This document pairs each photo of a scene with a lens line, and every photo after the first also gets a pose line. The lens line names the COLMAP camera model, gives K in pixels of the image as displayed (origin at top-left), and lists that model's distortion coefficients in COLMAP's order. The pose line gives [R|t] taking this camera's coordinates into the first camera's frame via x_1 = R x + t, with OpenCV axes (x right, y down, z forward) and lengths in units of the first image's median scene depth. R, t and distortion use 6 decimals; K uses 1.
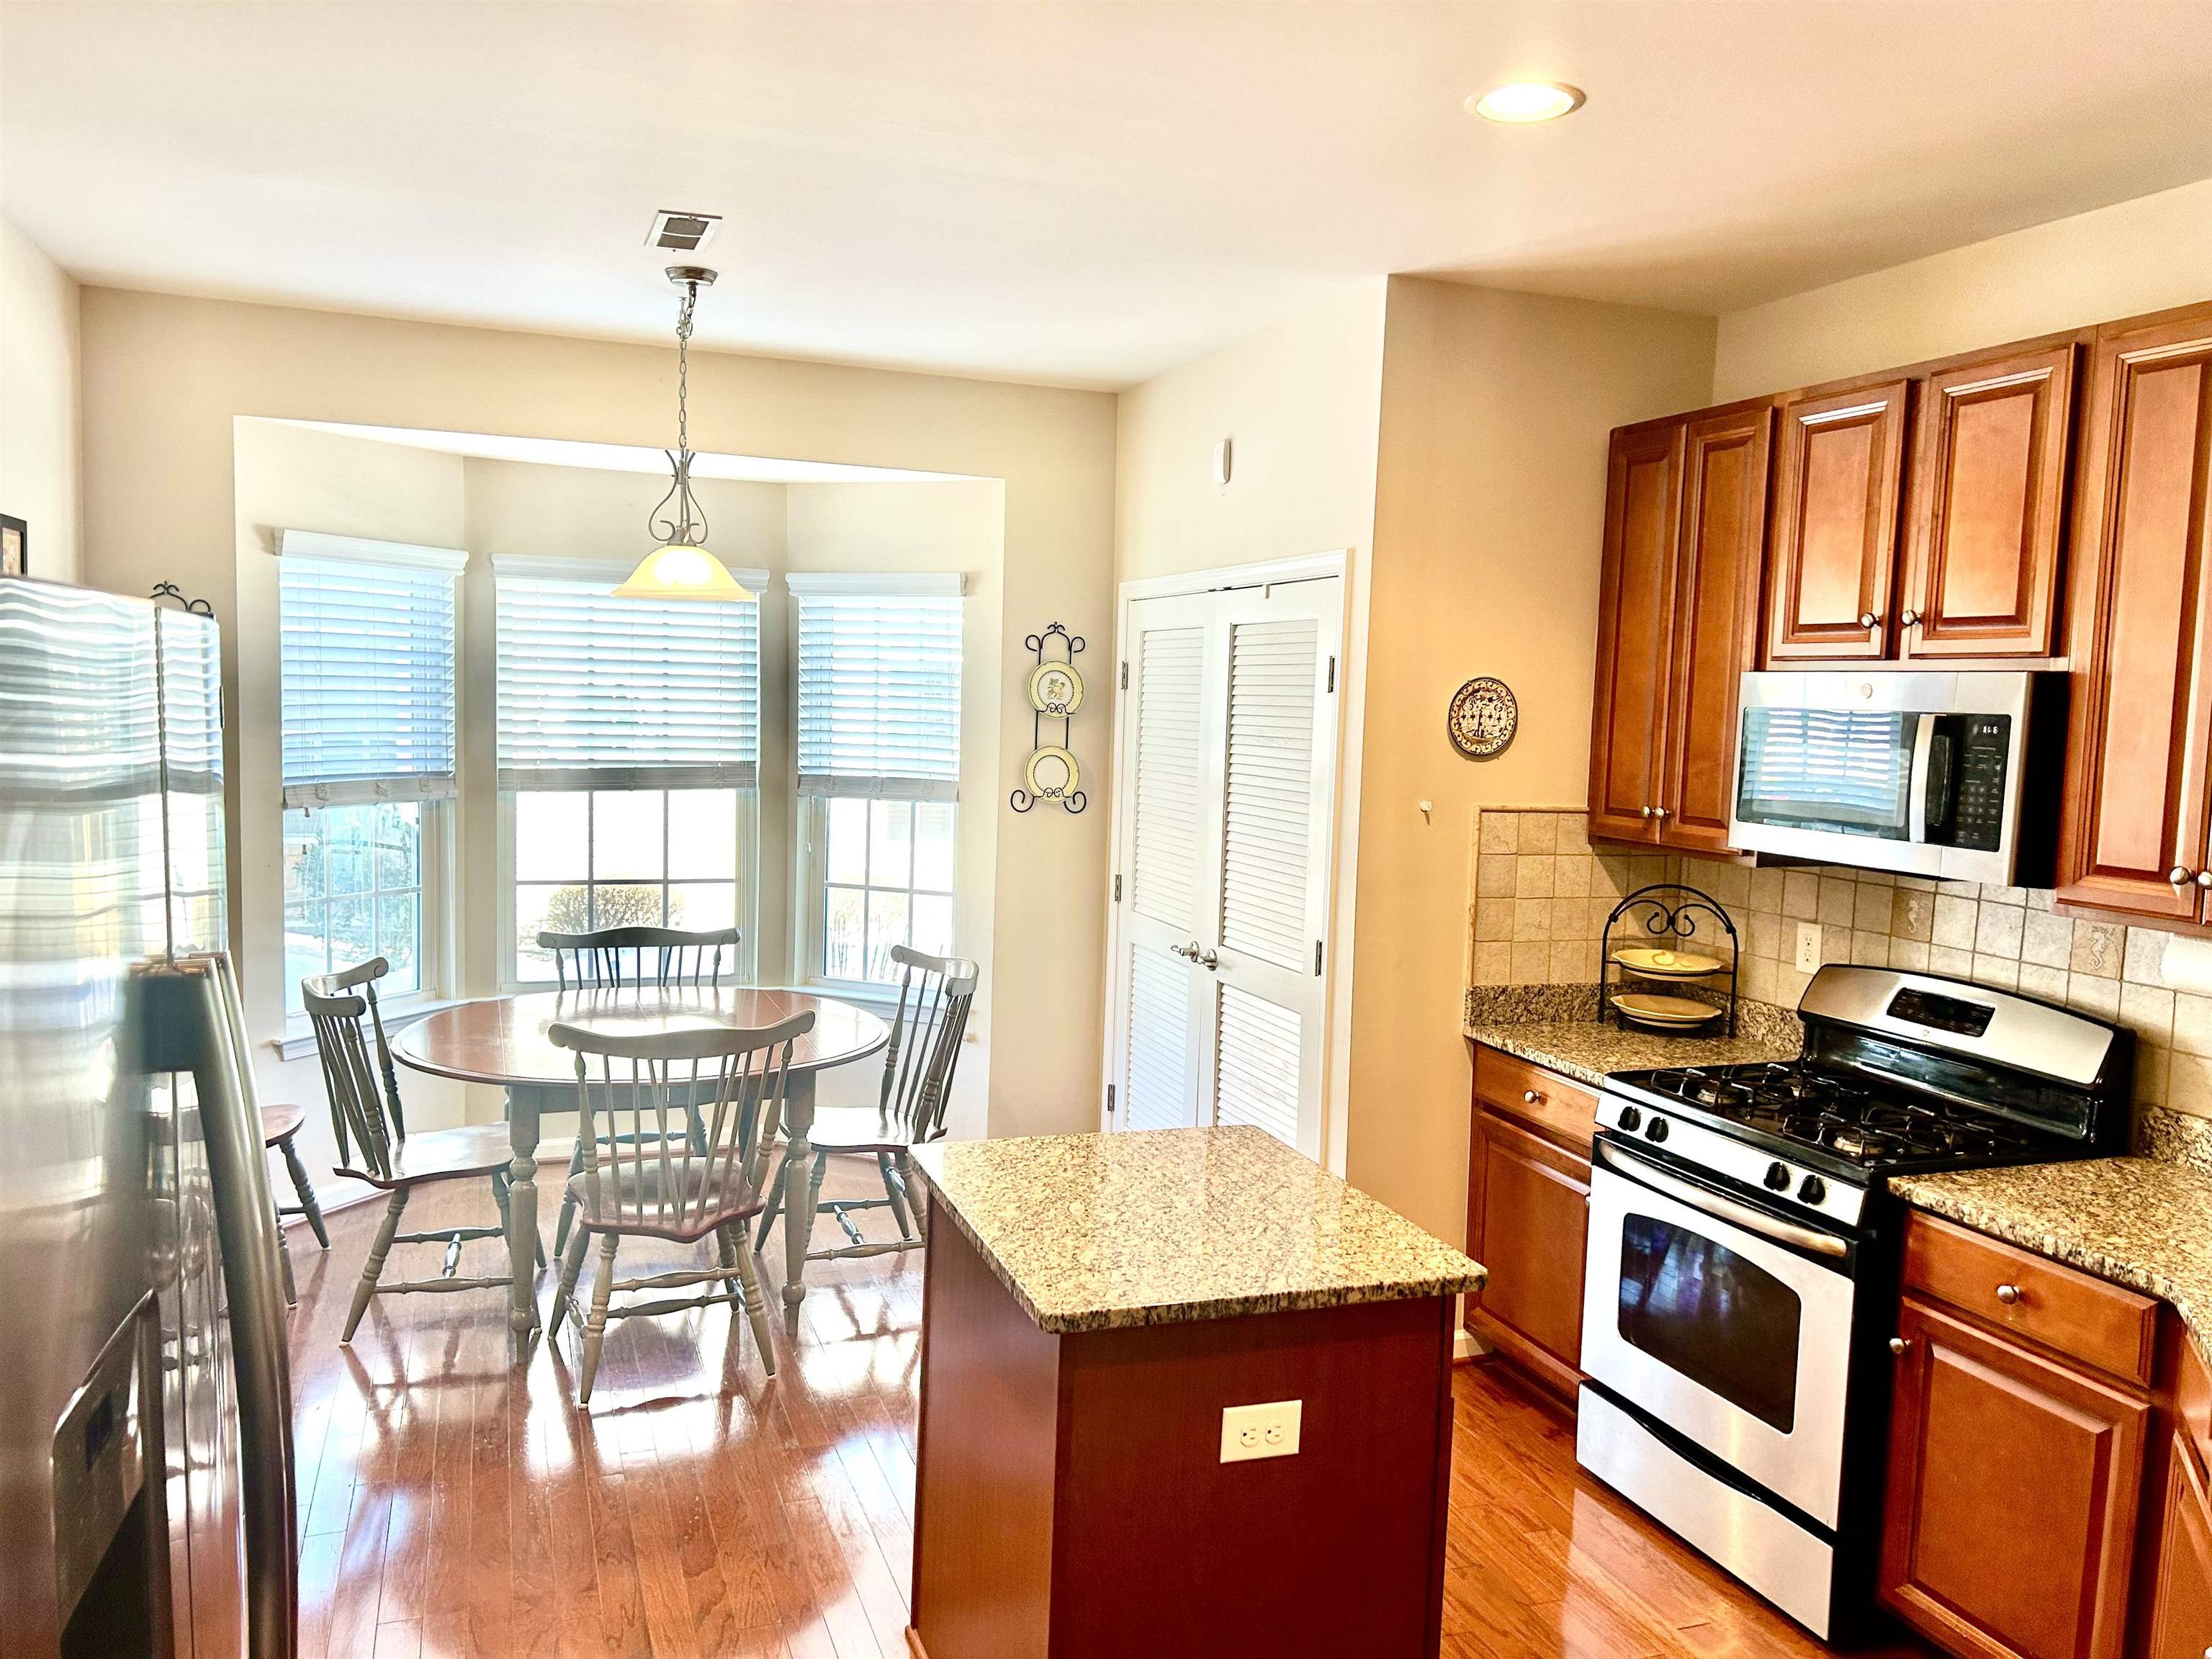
lens RADIAL K [[1660.5, 0, 1113.6], [0, 1660.5, 833.7], [0, 0, 1]] dist [0.095555, -0.150872]
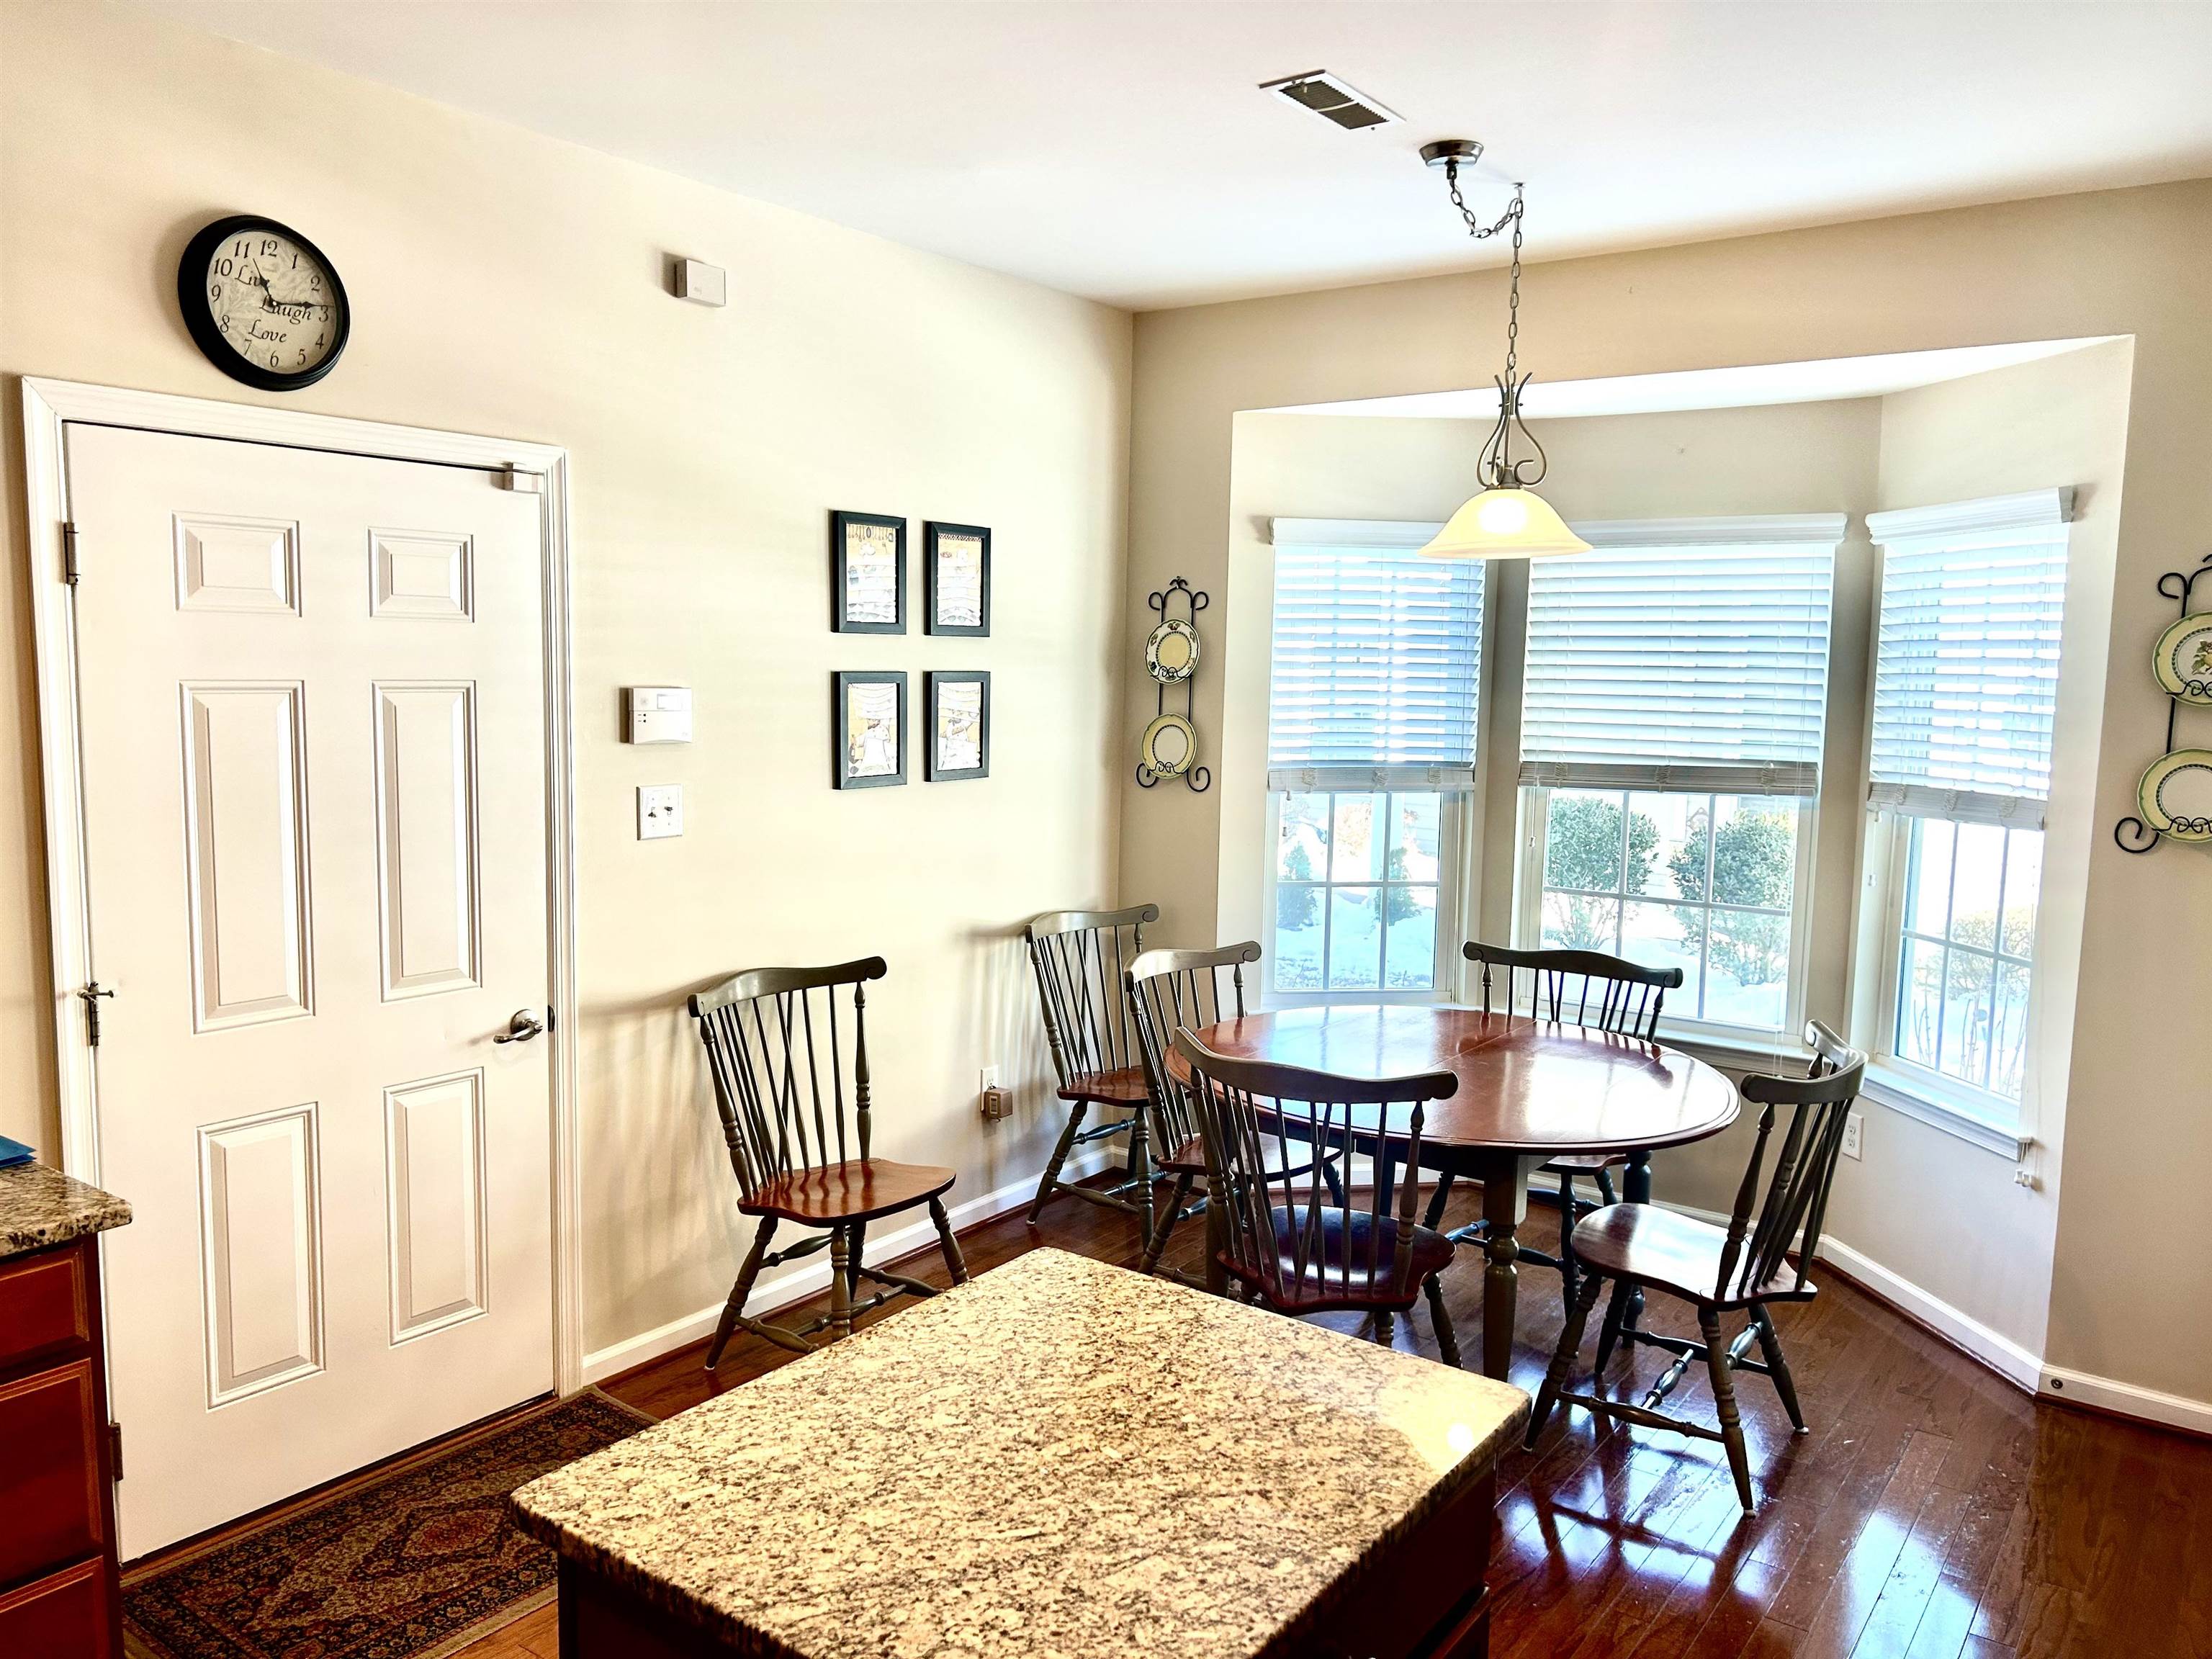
lens RADIAL K [[1644.0, 0, 1110.5], [0, 1644.0, 845.1], [0, 0, 1]] dist [0.103631, -0.142736]
pose [[0.558818, 0.073972, -0.825985, 0.307290], [-0.072397, 0.996563, 0.040268, -0.015948], [0.826124, 0.037296, 0.562252, 0.369520]]
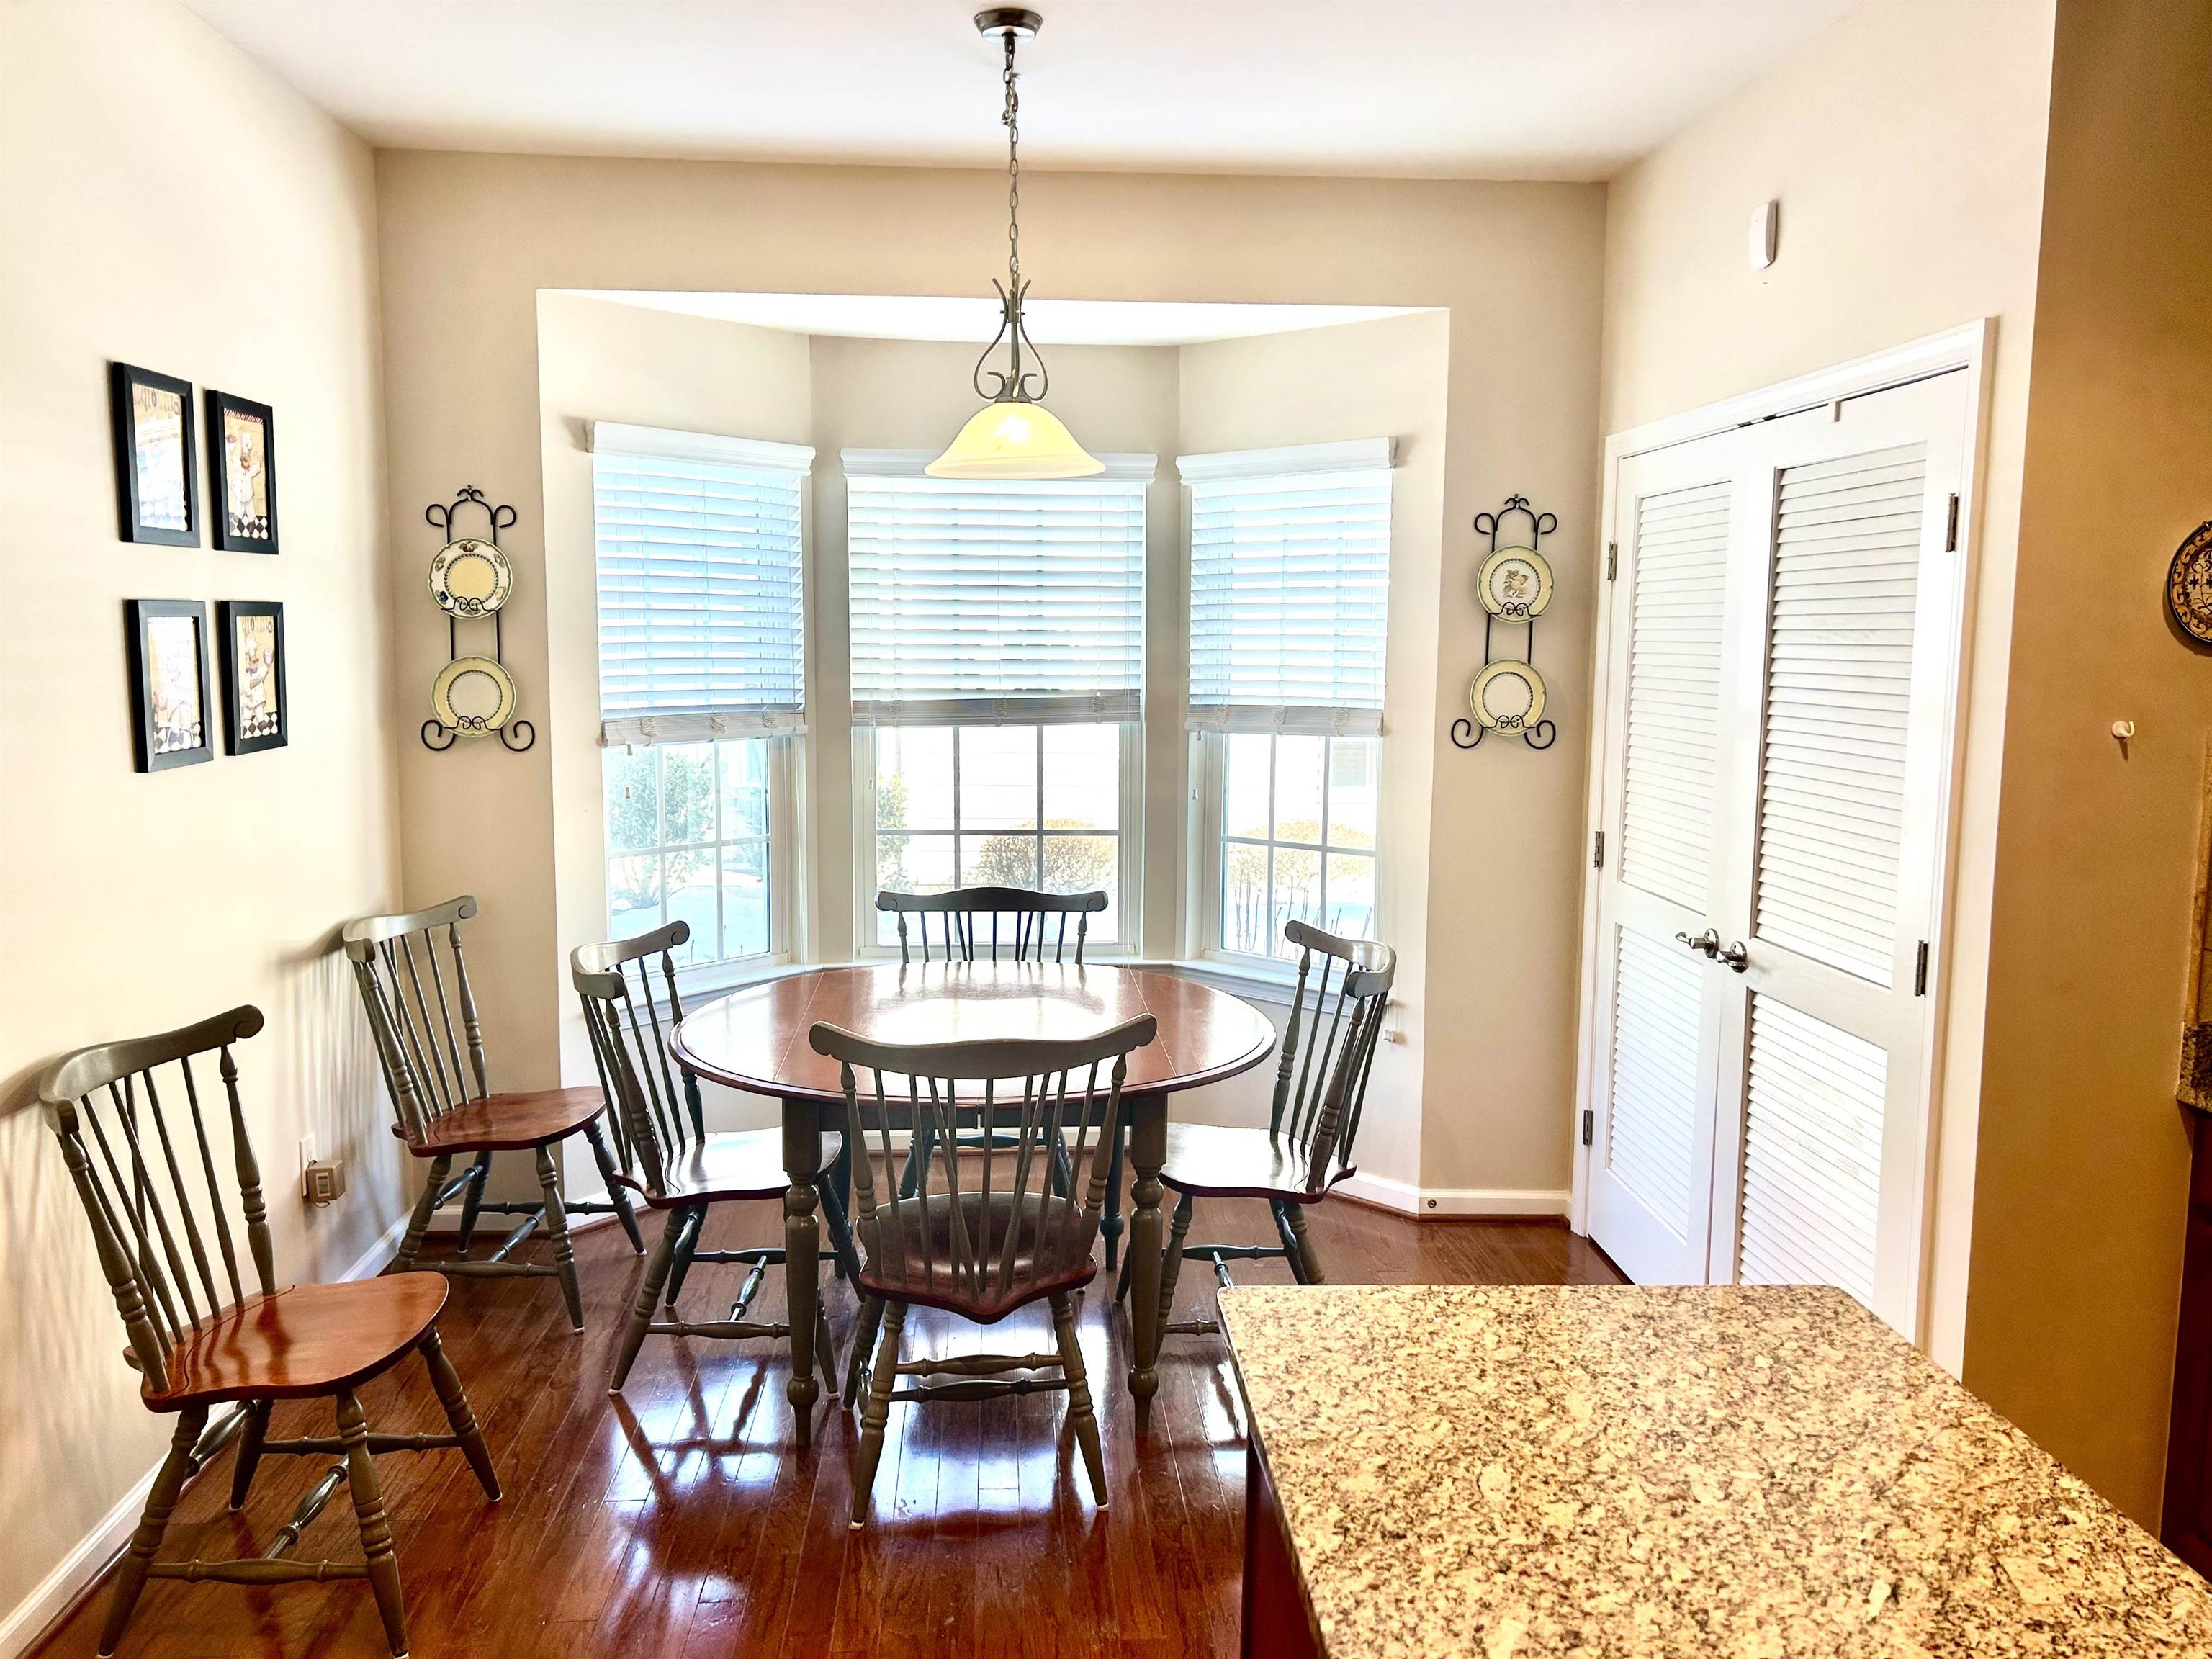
lens RADIAL K [[1655.7, 0, 1099.1], [0, 1655.7, 824.2], [0, 0, 1]] dist [0.072992, -0.086009]
pose [[0.957097, 0.009910, -0.289599, 0.005111], [-0.002052, 0.999622, 0.027426, 0.001757], [0.289761, -0.025655, 0.956755, 0.256528]]
